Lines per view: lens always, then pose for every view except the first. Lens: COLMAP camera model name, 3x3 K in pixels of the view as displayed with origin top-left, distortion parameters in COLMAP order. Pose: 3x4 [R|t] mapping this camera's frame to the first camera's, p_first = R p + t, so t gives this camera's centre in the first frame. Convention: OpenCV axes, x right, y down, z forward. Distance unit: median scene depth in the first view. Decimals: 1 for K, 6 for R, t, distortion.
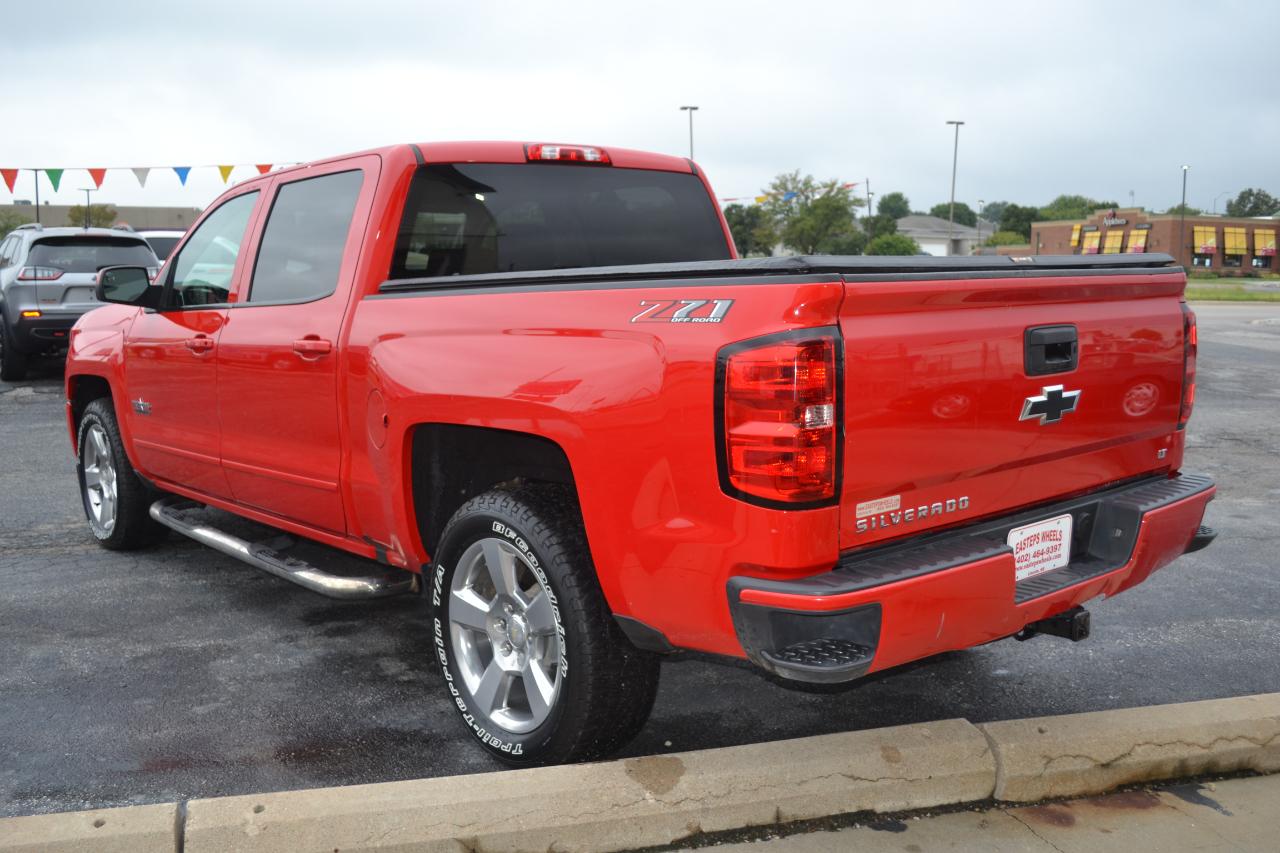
lens RADIAL K [[1285.0, 0, 640.0], [0, 1285.0, 426.5], [0, 0, 1]] dist [-0.111158, 0.021112]
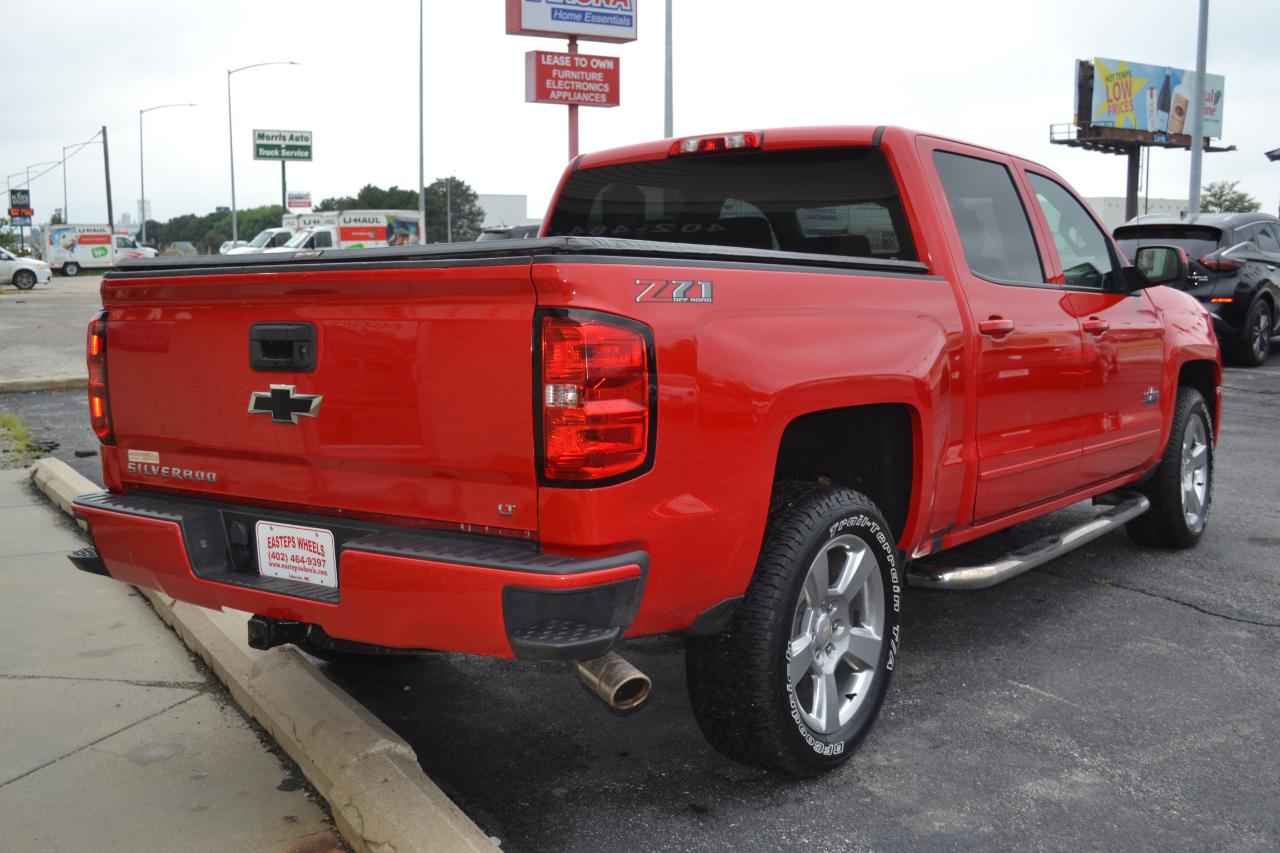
lens RADIAL K [[1441.5, 0, 598.2], [0, 1441.5, 430.5], [0, 0, 1]] dist [-0.040873, -0.015864]
pose [[0.191155, 0.114248, -0.974888, 1.657897], [-0.114755, 0.988993, 0.093399, -0.146022], [0.974829, 0.094020, 0.202161, 1.169131]]
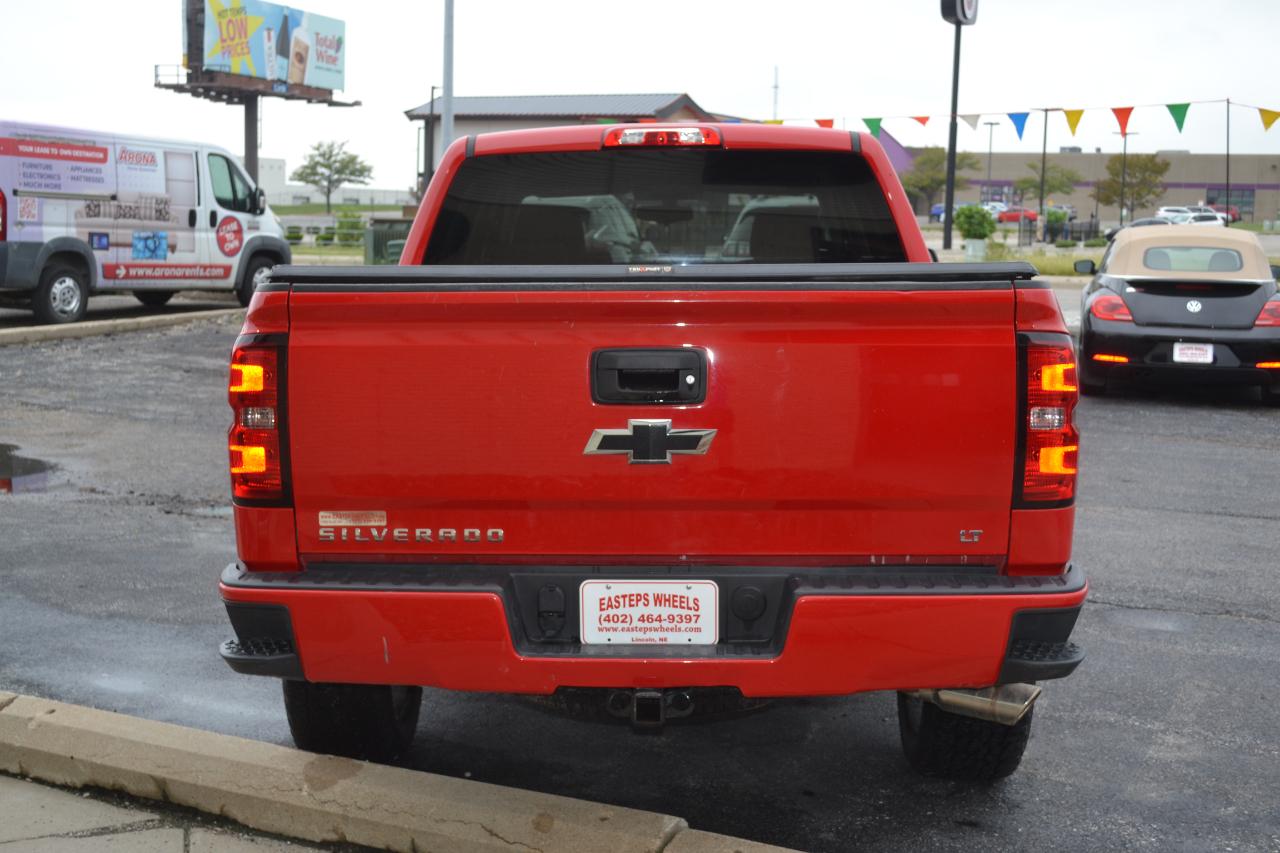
lens RADIAL K [[1780.1, 0, 640.0], [0, 1780.1, 426.5], [0, 0, 1]] dist [-0.036114, -0.016527]
pose [[0.727507, 0.085610, -0.680738, 1.293387], [-0.097295, 0.995031, 0.021156, -0.059338], [0.679167, 0.050841, 0.732221, 0.151120]]
